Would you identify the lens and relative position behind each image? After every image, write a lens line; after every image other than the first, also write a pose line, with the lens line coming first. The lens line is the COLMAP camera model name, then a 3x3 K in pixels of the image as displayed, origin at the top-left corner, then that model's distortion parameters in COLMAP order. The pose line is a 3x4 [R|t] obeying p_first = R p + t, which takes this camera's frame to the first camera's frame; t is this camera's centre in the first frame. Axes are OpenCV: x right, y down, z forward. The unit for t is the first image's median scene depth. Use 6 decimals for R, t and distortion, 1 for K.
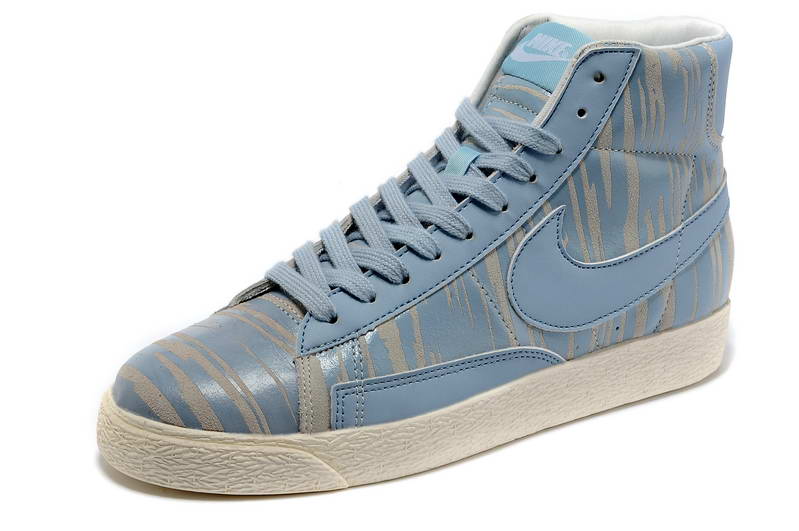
lens RADIAL K [[2071.5, 0, 398.9], [0, 2071.5, 268.6], [0, 0, 1]] dist [0.125119, 0.000000]
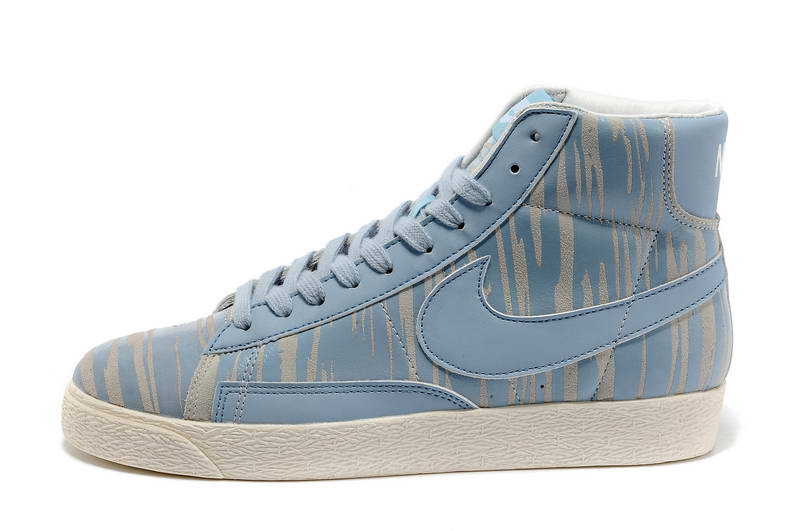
lens RADIAL K [[2071.5, 0, 399.0], [0, 2071.5, 262.7], [0, 0, 1]] dist [0.125119, 0.000000]
pose [[0.859809, 0.102831, -0.500155, 0.562674], [-0.160423, 0.984315, -0.073408, 0.056566], [0.484761, 0.143353, 0.862819, 0.084906]]
